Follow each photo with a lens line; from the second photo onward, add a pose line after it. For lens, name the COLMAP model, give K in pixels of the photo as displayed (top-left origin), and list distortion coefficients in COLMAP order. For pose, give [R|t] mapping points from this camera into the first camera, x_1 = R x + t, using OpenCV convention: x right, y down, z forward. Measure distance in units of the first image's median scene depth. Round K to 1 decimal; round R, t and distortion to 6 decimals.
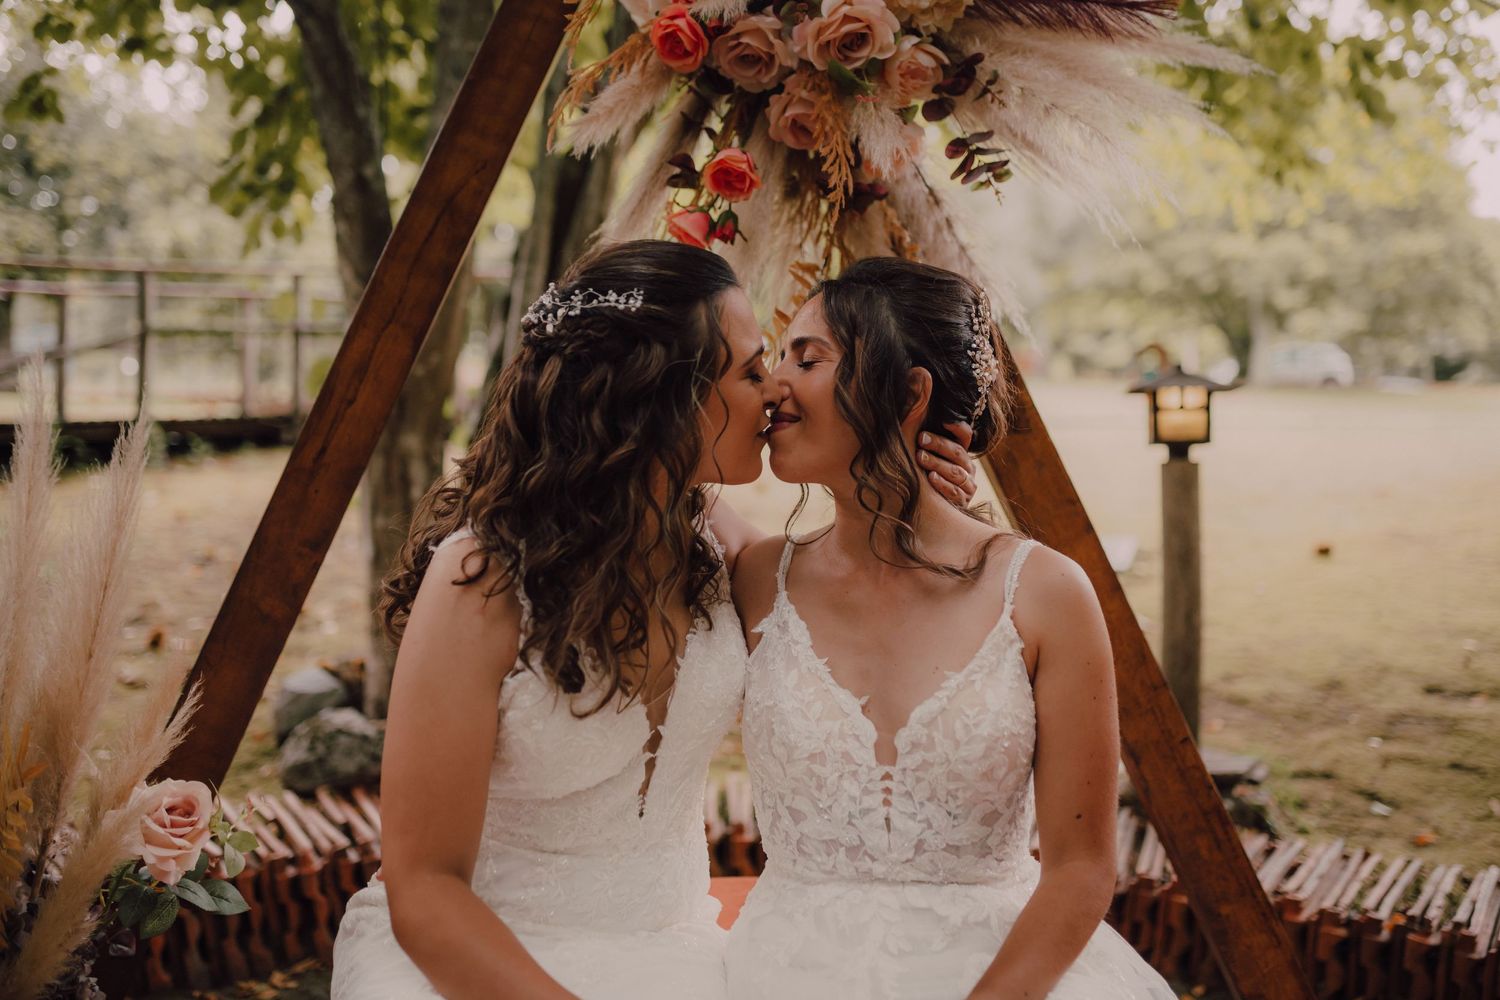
lens RADIAL K [[1493.9, 0, 750.0], [0, 1493.9, 500.0], [0, 0, 1]] dist [-0.094278, -0.005121]
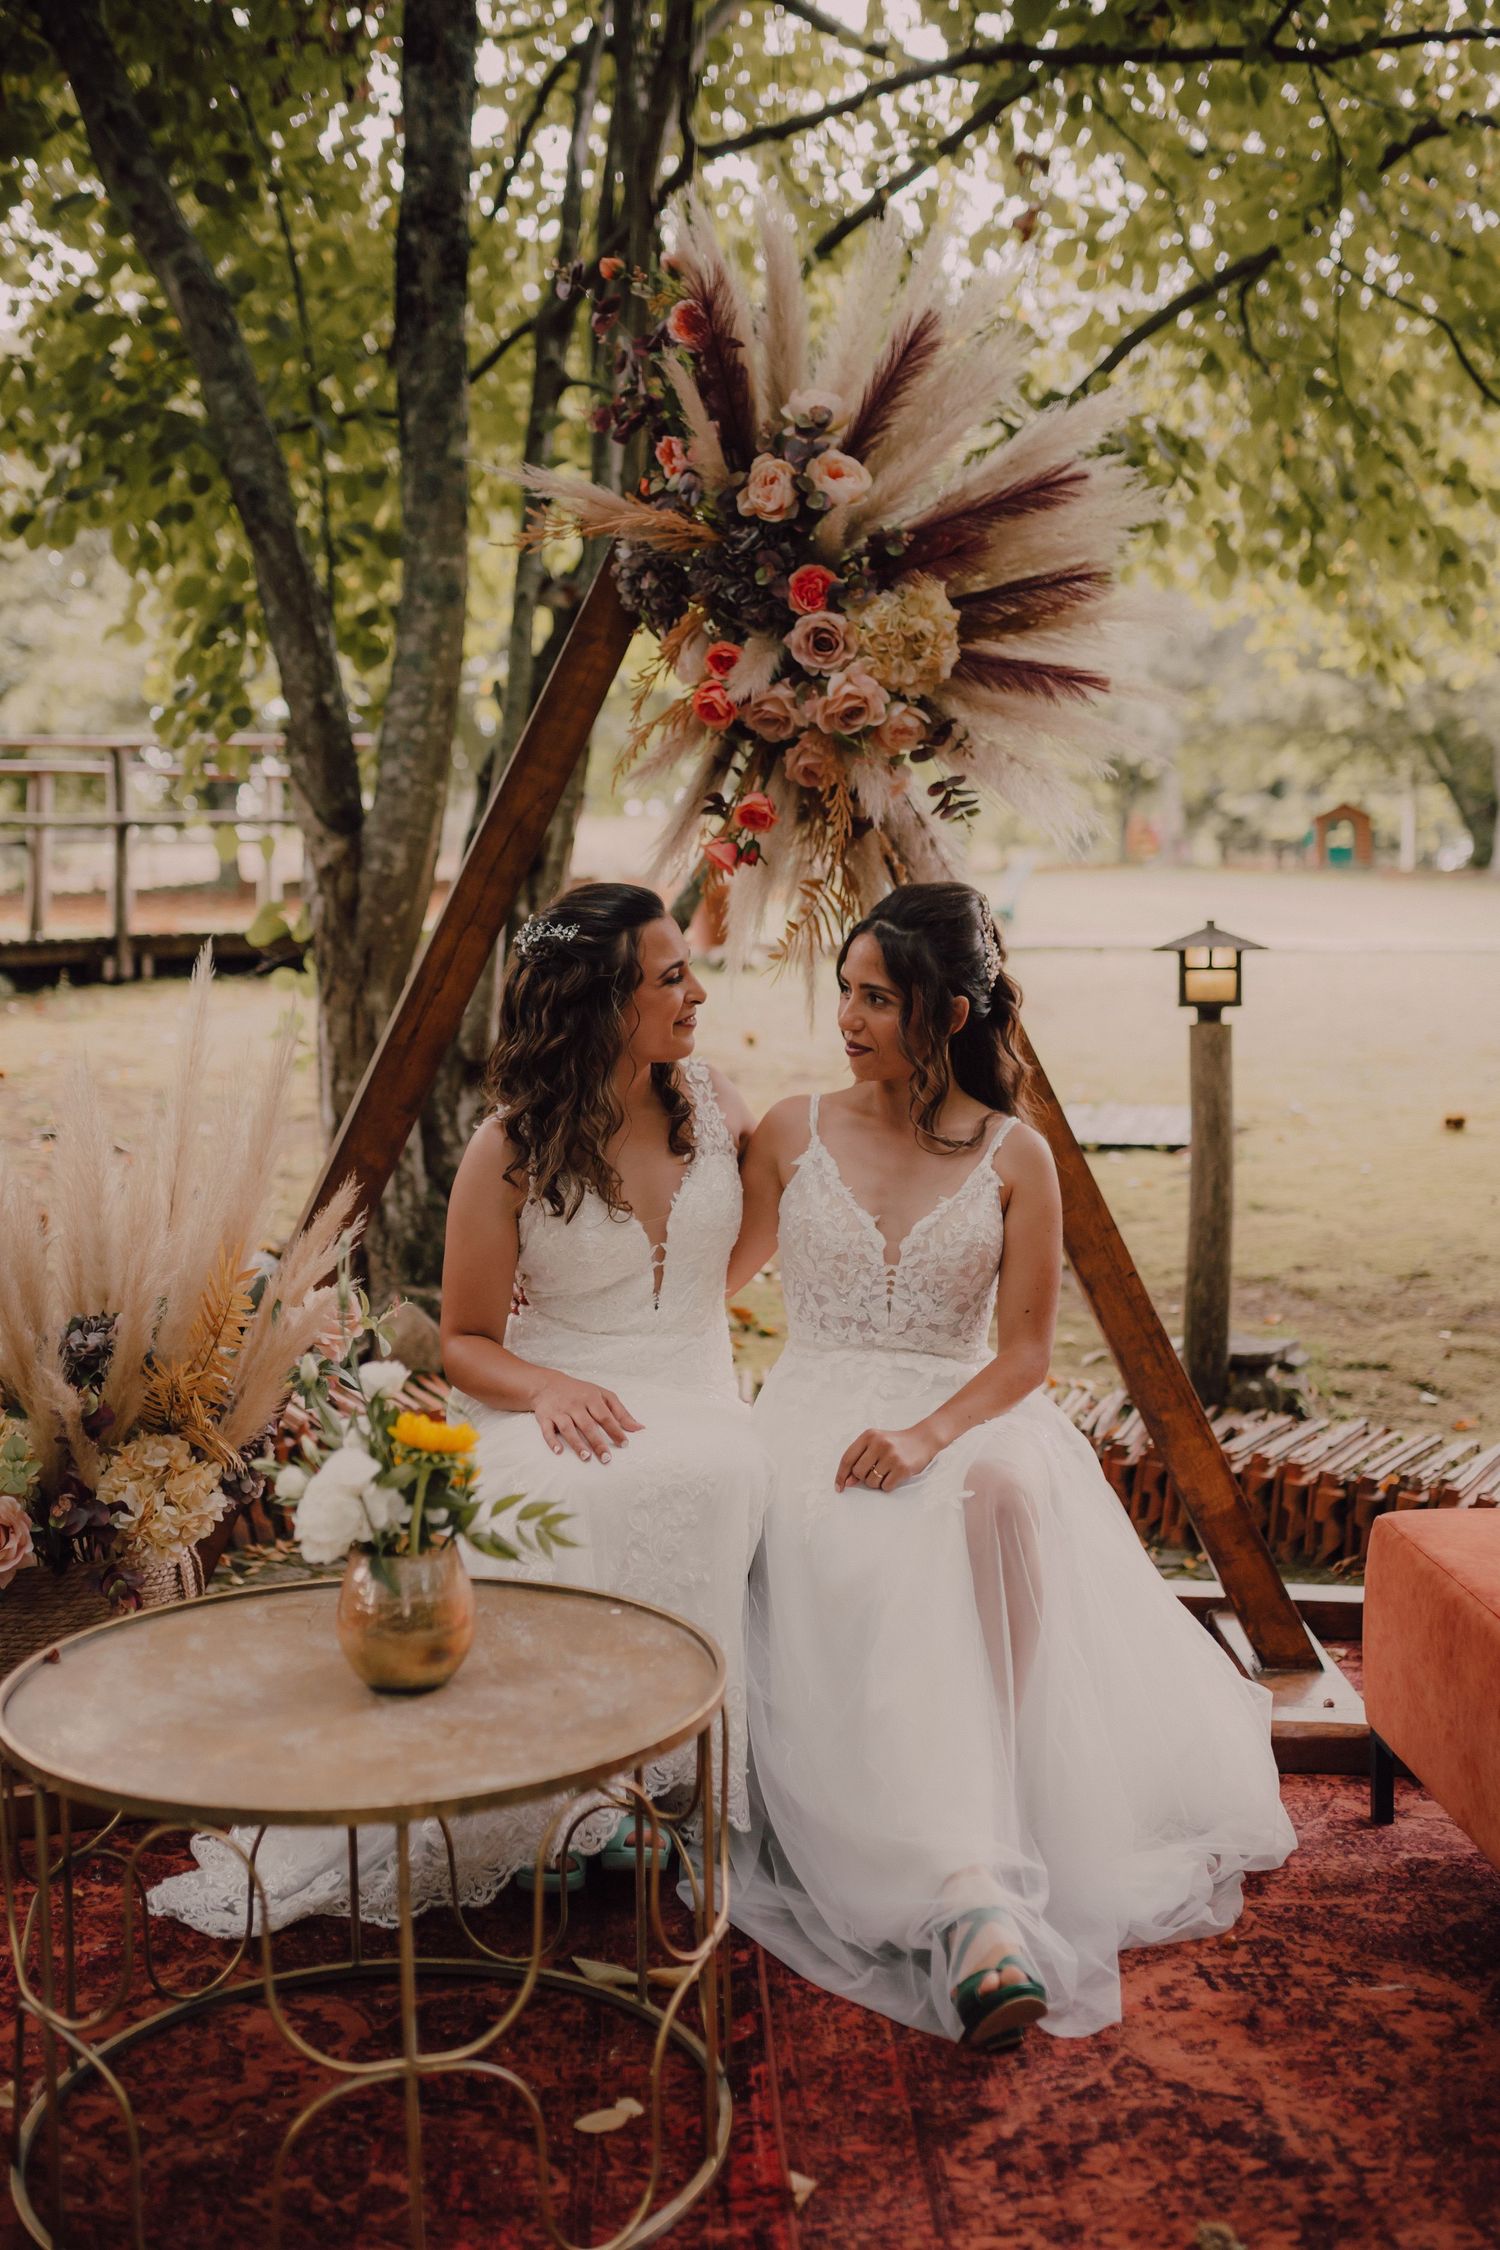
lens RADIAL K [[2240.8, 0, 750.0], [0, 2240.8, 1125.0], [0, 0, 1]] dist [-0.094278, -0.005121]
pose [[0.999940, 0.001152, 0.010897, -0.035103], [-0.001515, 0.999444, 0.033315, -0.018172], [-0.010852, -0.033329, 0.999386, -0.838495]]
